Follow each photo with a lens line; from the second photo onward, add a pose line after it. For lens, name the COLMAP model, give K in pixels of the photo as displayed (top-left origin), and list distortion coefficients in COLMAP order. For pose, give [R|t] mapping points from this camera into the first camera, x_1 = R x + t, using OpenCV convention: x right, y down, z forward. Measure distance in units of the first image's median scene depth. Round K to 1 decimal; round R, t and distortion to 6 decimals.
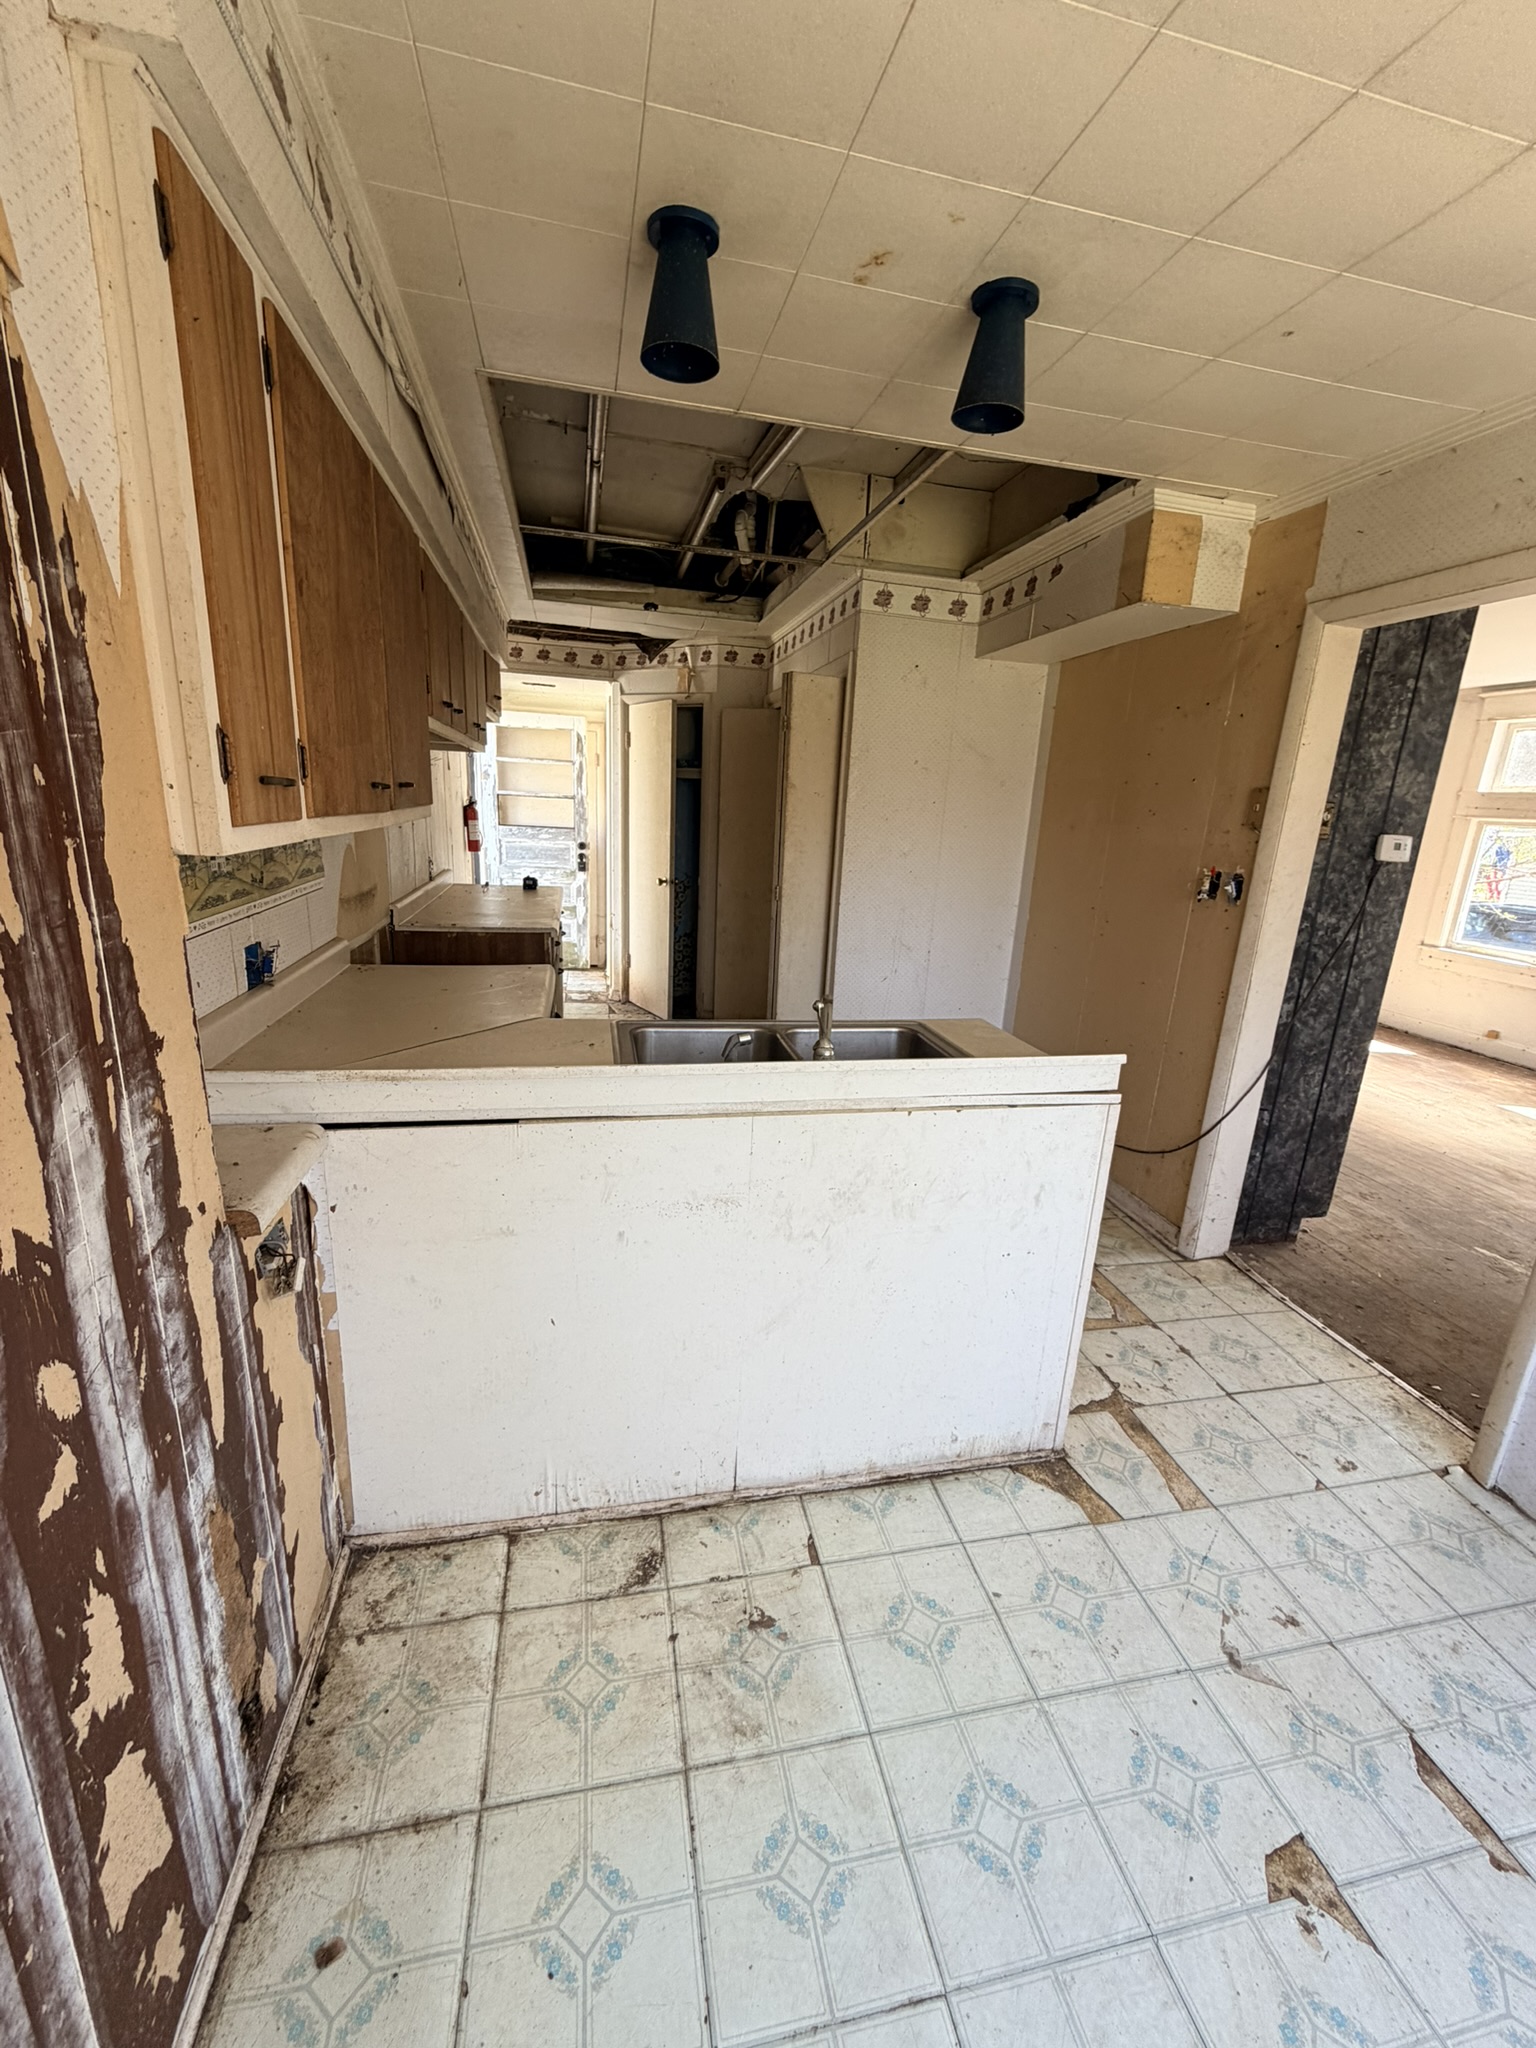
lens RADIAL K [[823.7, 0, 768.6], [0, 823.7, 1023.4], [0, 0, 1]] dist [0.001617, 0.000161]
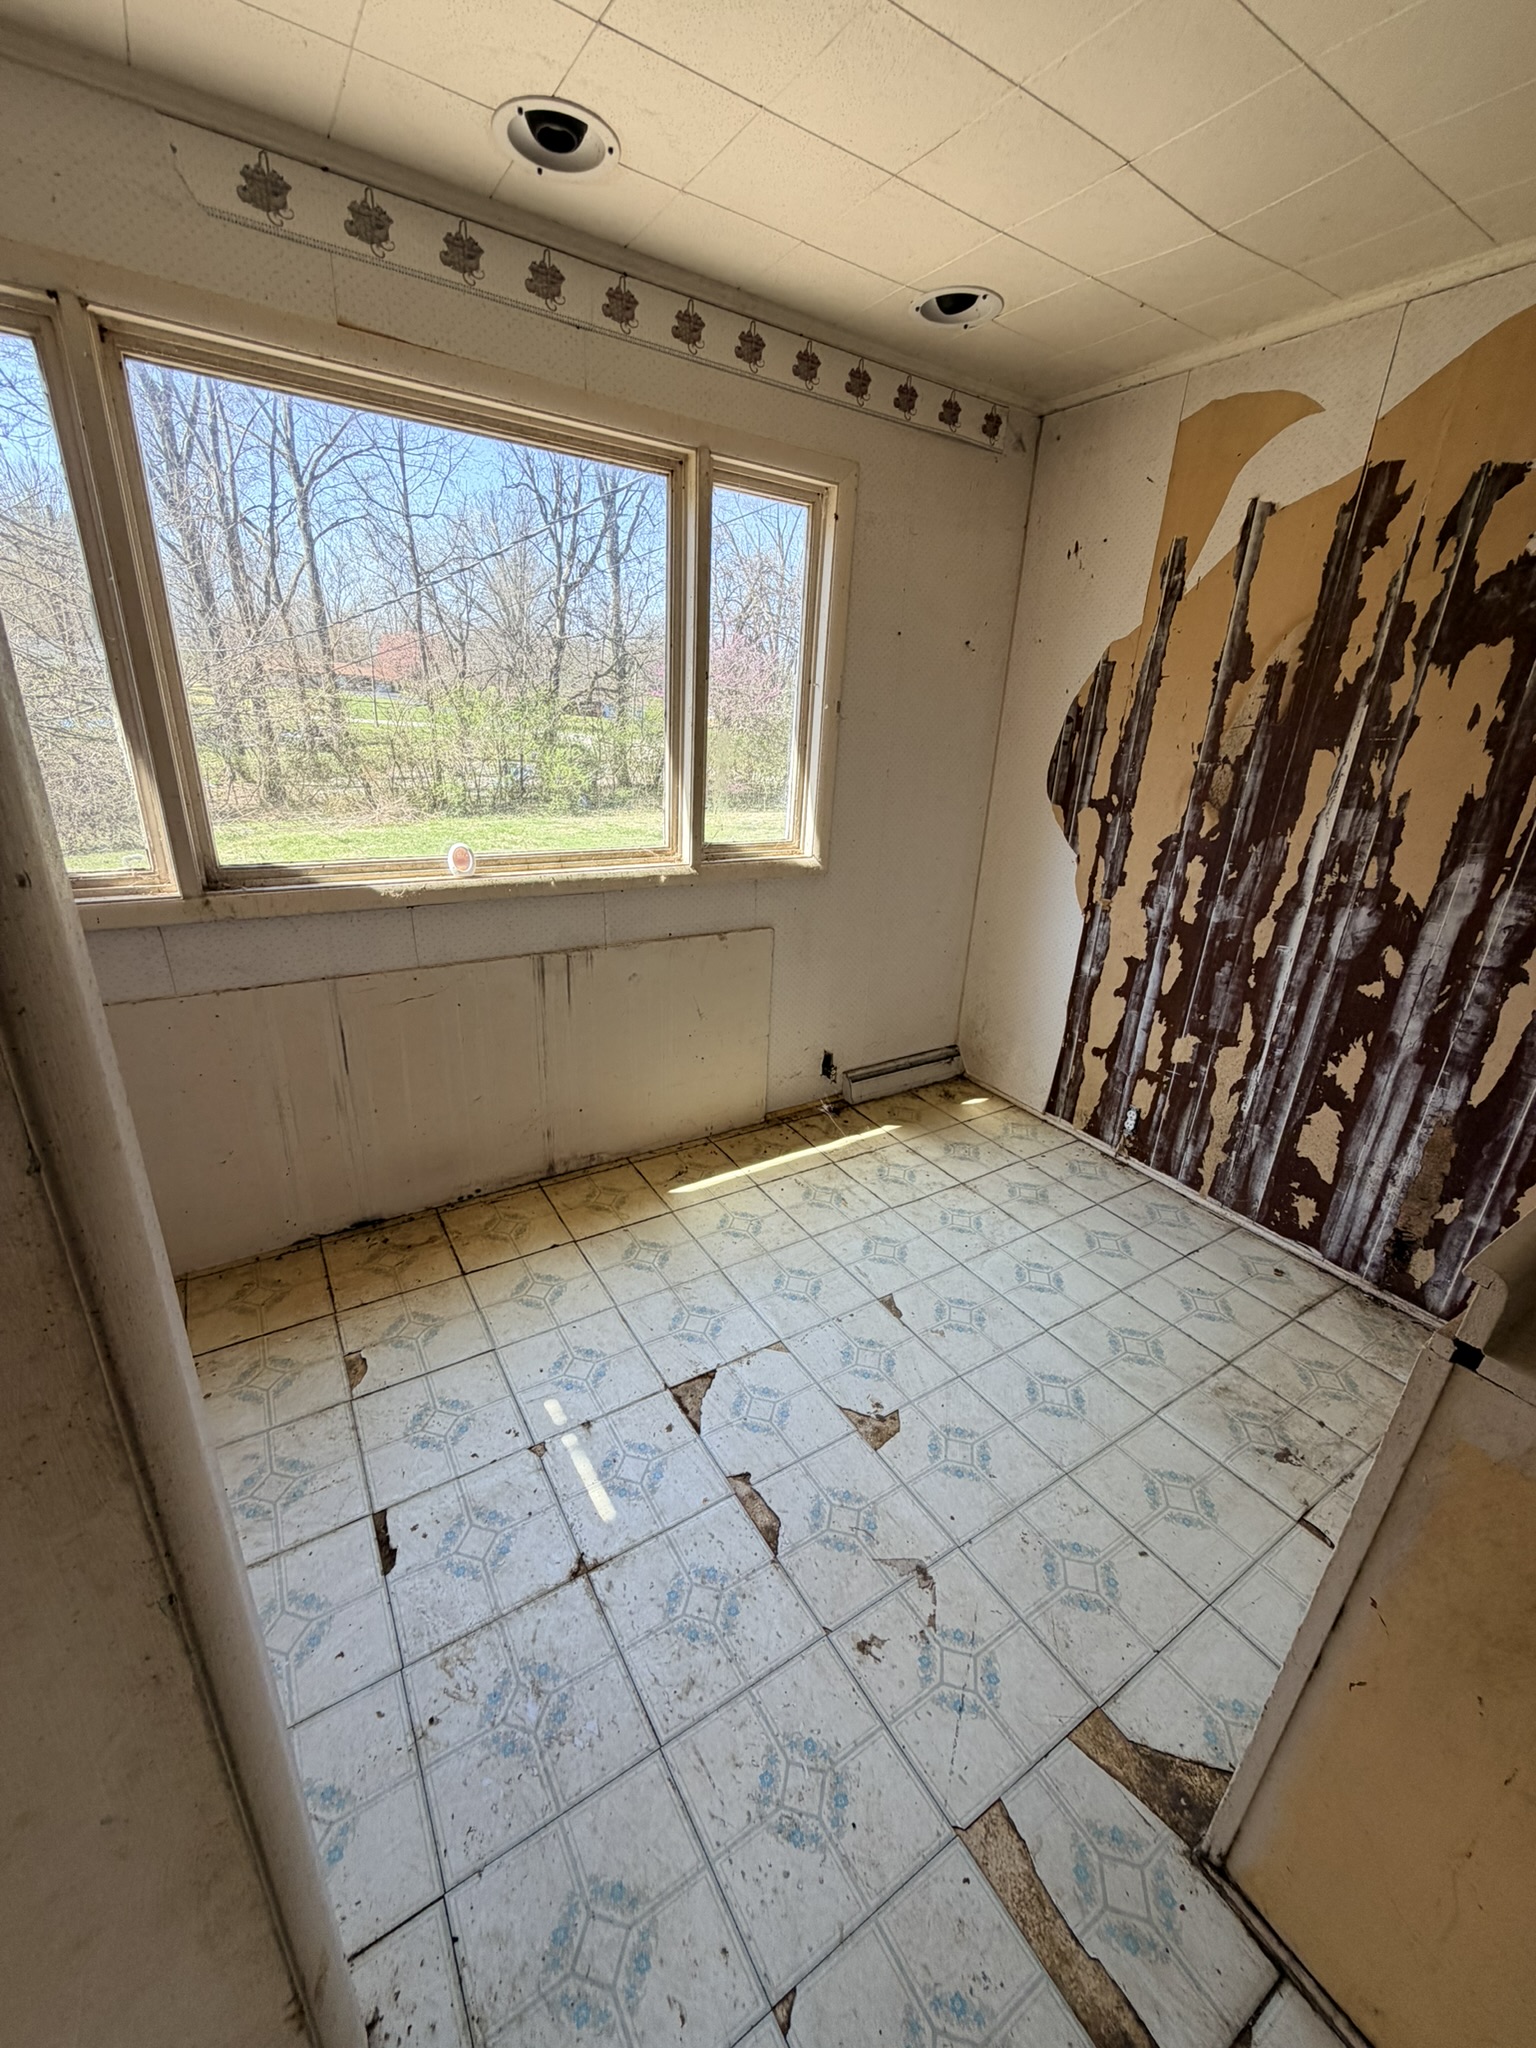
lens RADIAL K [[823.7, 0, 770.4], [0, 823.7, 1019.6], [0, 0, 1]] dist [0.001617, 0.000161]
pose [[-0.931080, 0.033759, -0.363249, 1.280469], [-0.188167, 0.808600, 0.557458, -0.333360], [0.312542, 0.587389, -0.746519, 1.544937]]
